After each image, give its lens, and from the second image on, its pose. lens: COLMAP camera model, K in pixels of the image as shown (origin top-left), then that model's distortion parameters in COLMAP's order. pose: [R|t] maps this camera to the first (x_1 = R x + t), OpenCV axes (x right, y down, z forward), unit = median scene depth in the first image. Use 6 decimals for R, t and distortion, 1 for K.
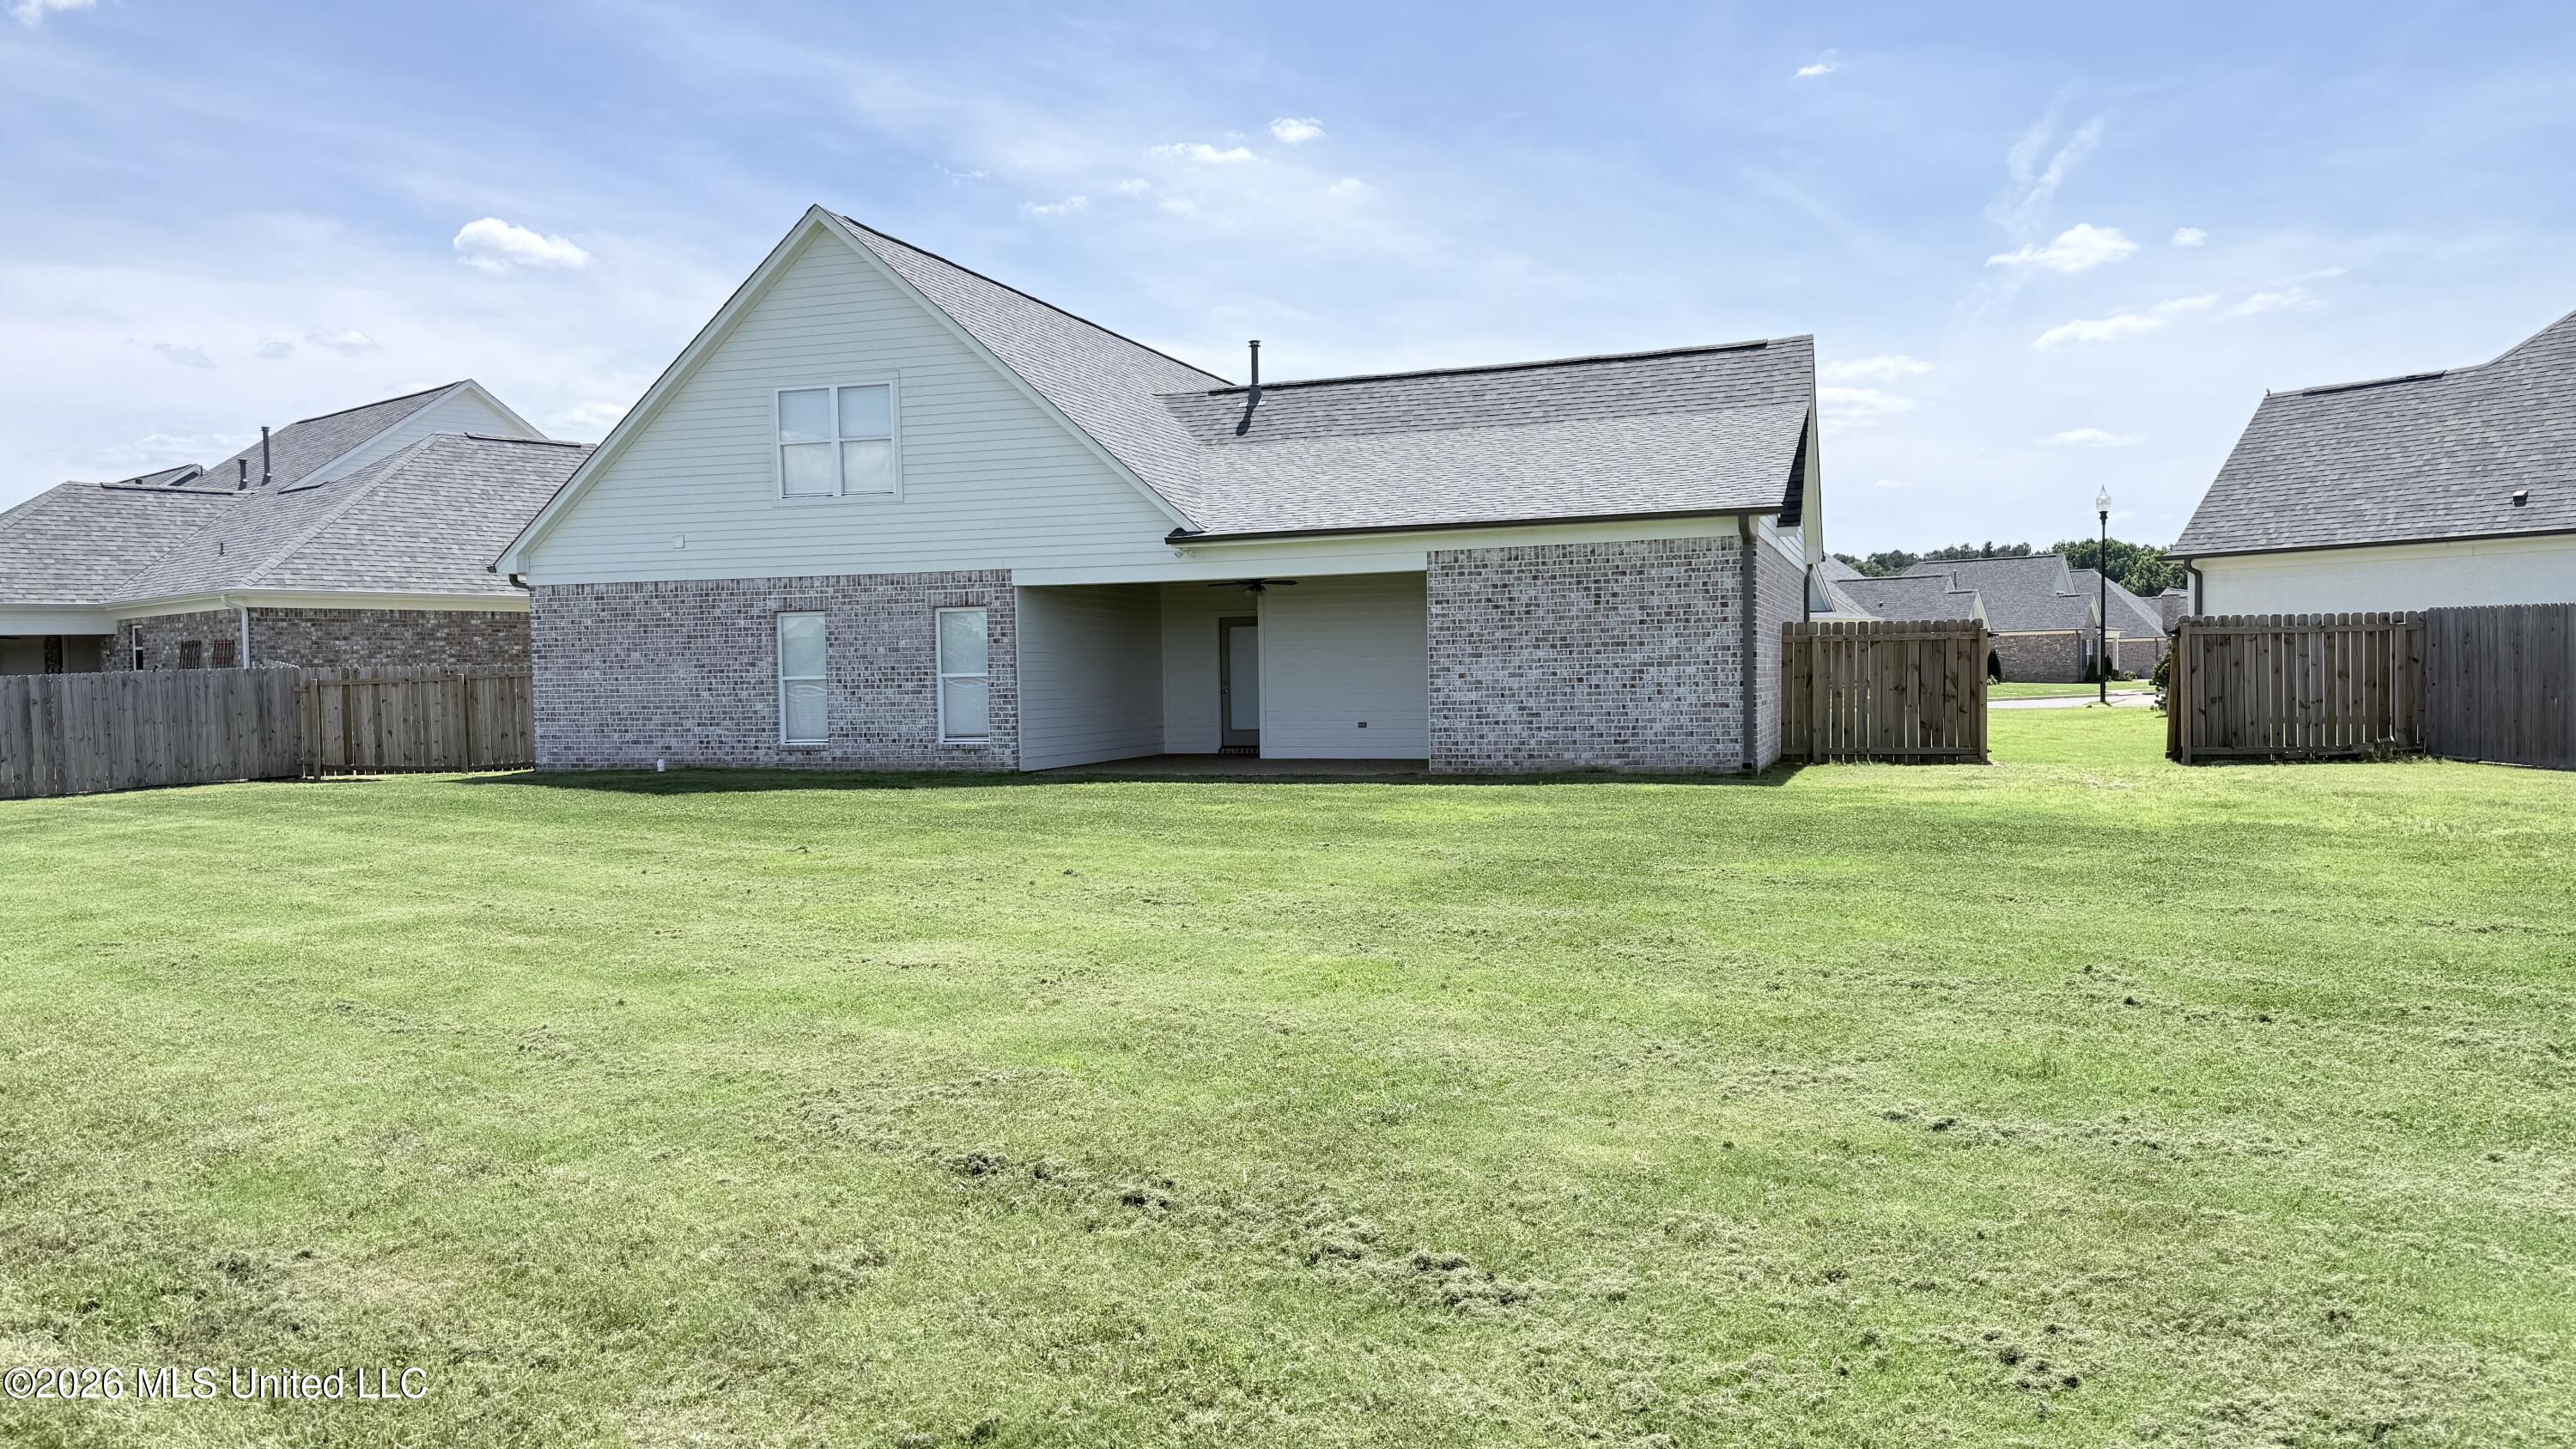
lens RADIAL K [[1814.8, 0, 1288.0], [0, 1814.8, 724.5], [0, 0, 1]] dist [0.179292, -0.322965]
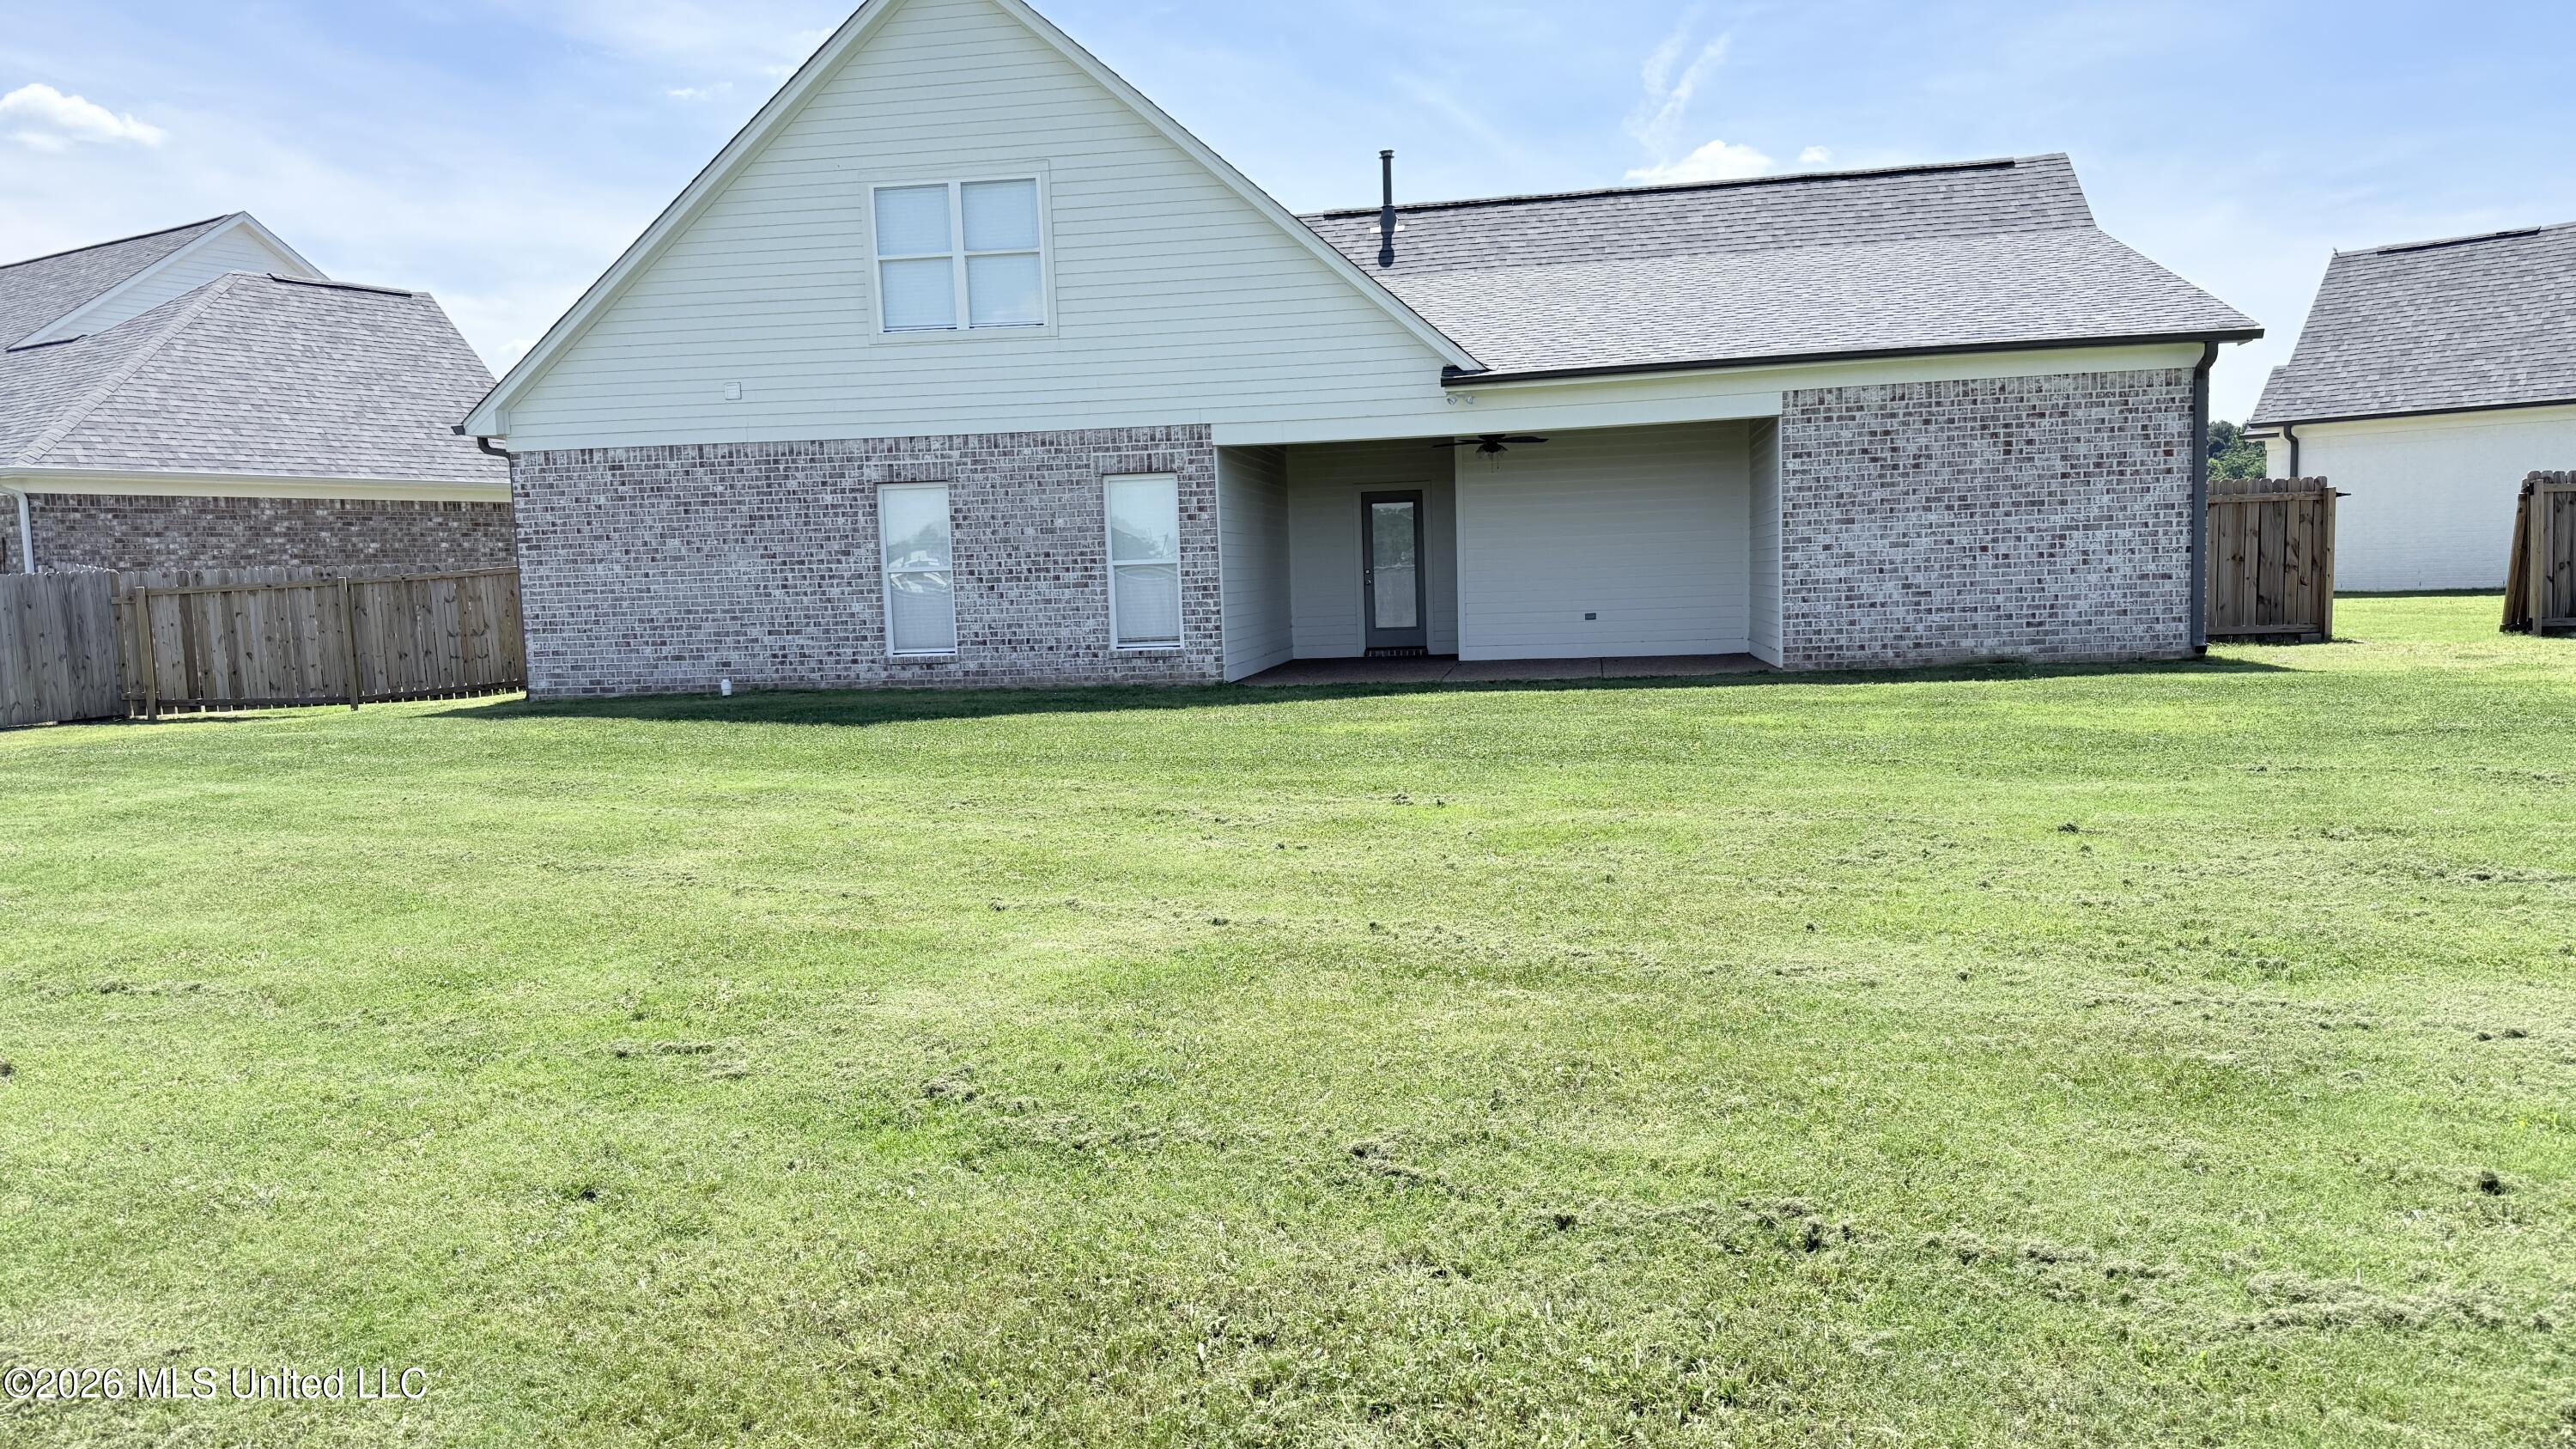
lens RADIAL K [[1804.4, 0, 1277.3], [0, 1804.4, 747.7], [0, 0, 1]] dist [0.110567, -0.146803]
pose [[0.982758, -0.033365, 0.181859, -0.254563], [0.022071, 0.997720, 0.063777, 0.004070], [-0.183572, -0.058664, 0.981254, 0.217184]]
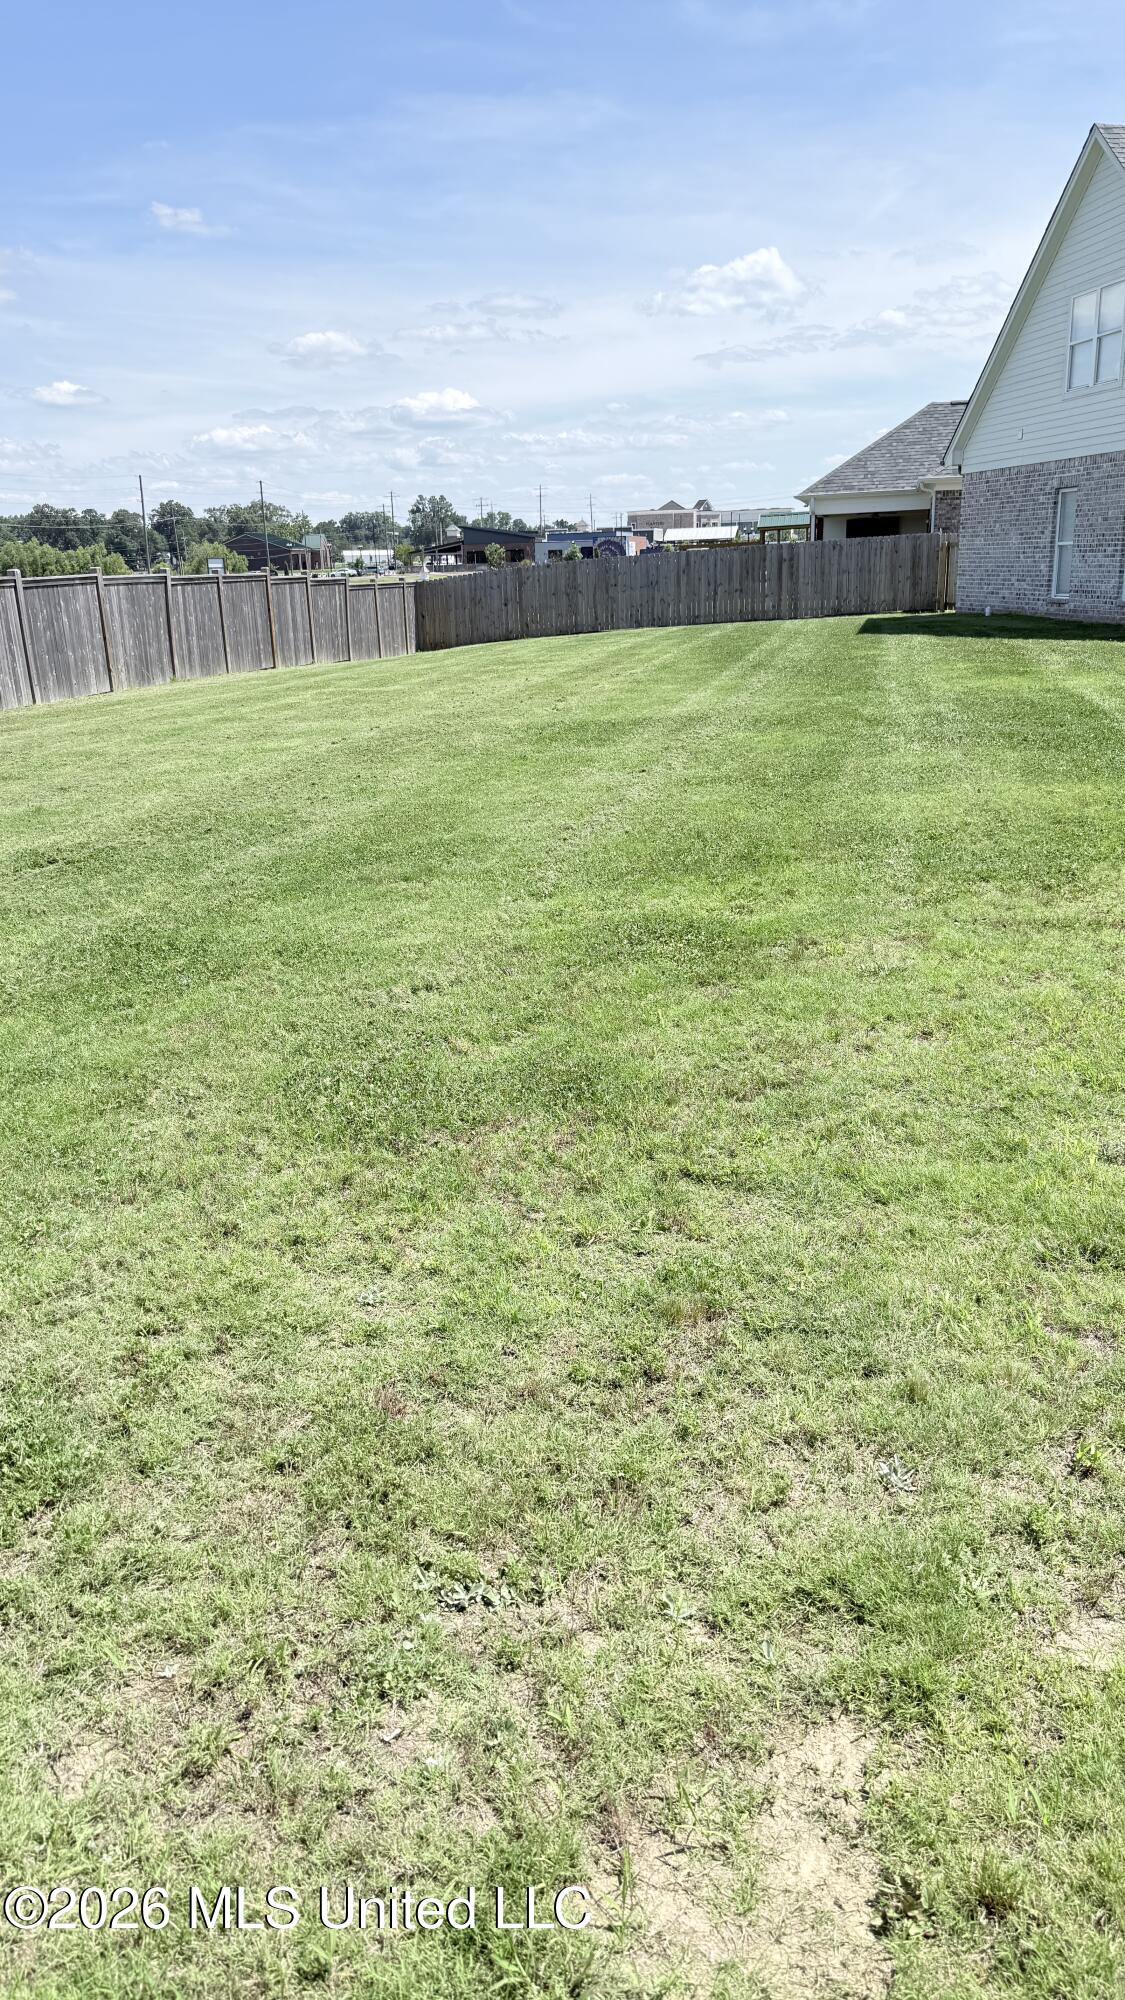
lens RADIAL K [[1400.7, 0, 562.5], [0, 1400.7, 1000.0], [0, 0, 1]] dist [0.110567, -0.146803]
pose [[0.461296, 0.266245, -0.846357, 0.490115], [0.001470, 0.953683, 0.300809, -0.020855], [0.887245, -0.140006, 0.439539, 0.209653]]
